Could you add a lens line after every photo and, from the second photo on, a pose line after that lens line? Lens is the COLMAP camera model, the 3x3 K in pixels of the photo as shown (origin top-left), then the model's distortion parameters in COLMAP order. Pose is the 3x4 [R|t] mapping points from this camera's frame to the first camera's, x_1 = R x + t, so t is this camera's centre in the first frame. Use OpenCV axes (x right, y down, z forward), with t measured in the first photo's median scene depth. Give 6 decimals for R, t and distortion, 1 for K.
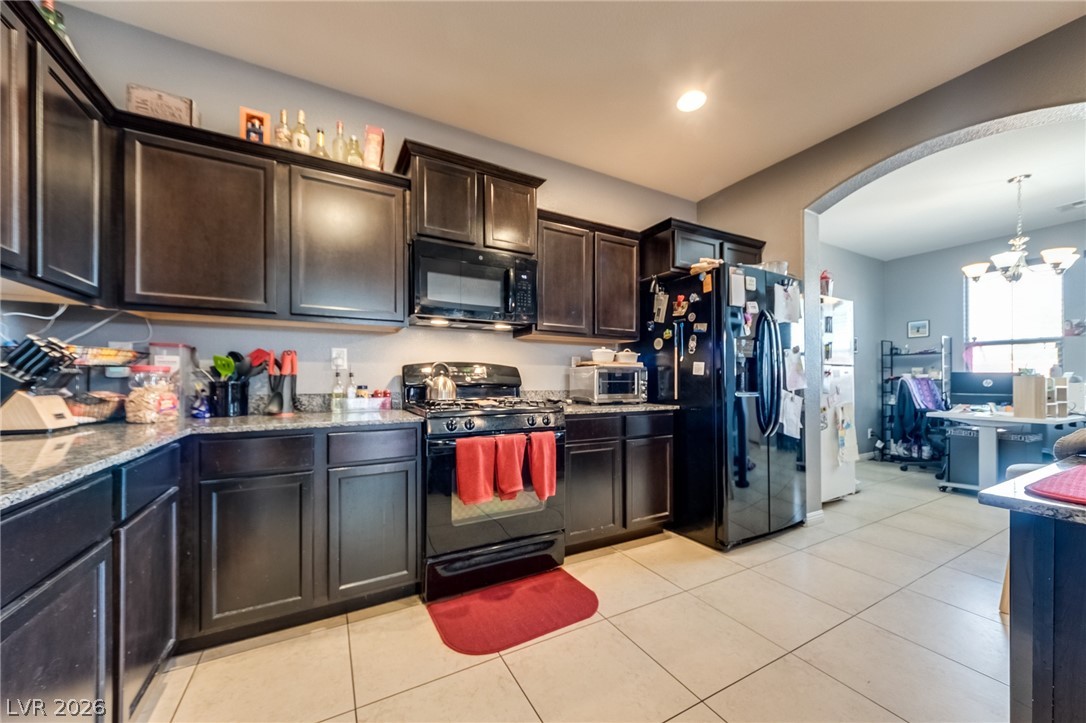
lens RADIAL K [[407.7, 0, 548.7], [0, 407.7, 372.2], [0, 0, 1]] dist [-0.002942, -0.001332]
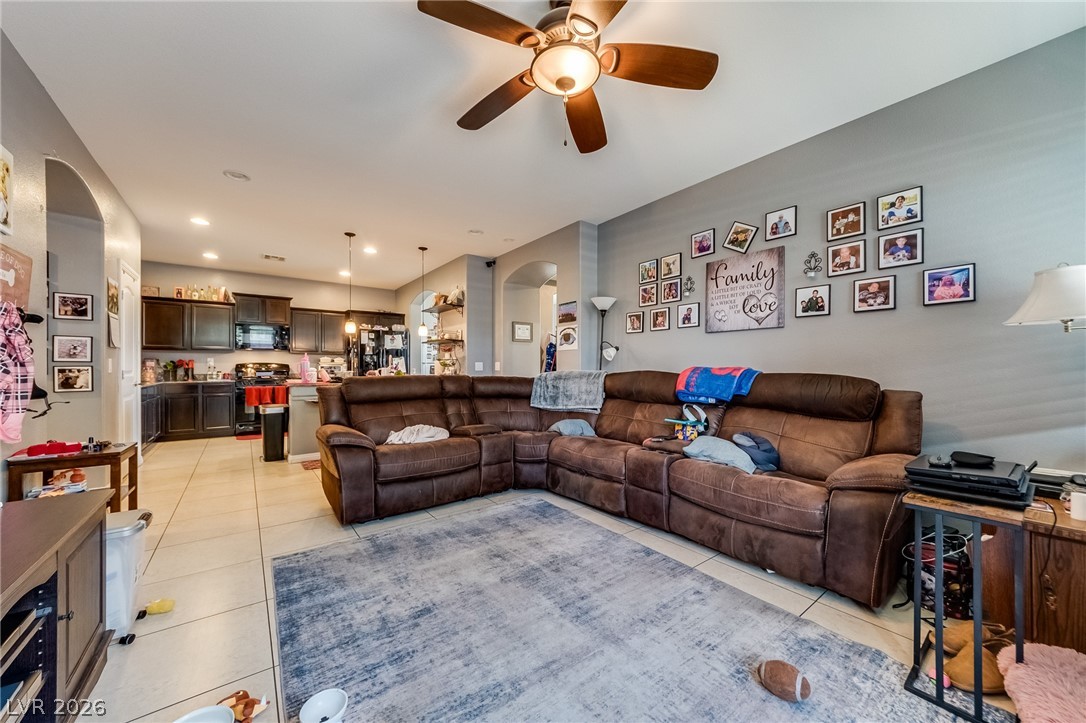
lens RADIAL K [[407.7, 0, 540.9], [0, 407.7, 364.0], [0, 0, 1]] dist [-0.002942, -0.001332]
pose [[0.991597, -0.001700, 0.129351, 1.650420], [0.000642, 0.999966, 0.008217, -0.047700], [-0.129360, -0.008065, 0.991565, -2.485567]]
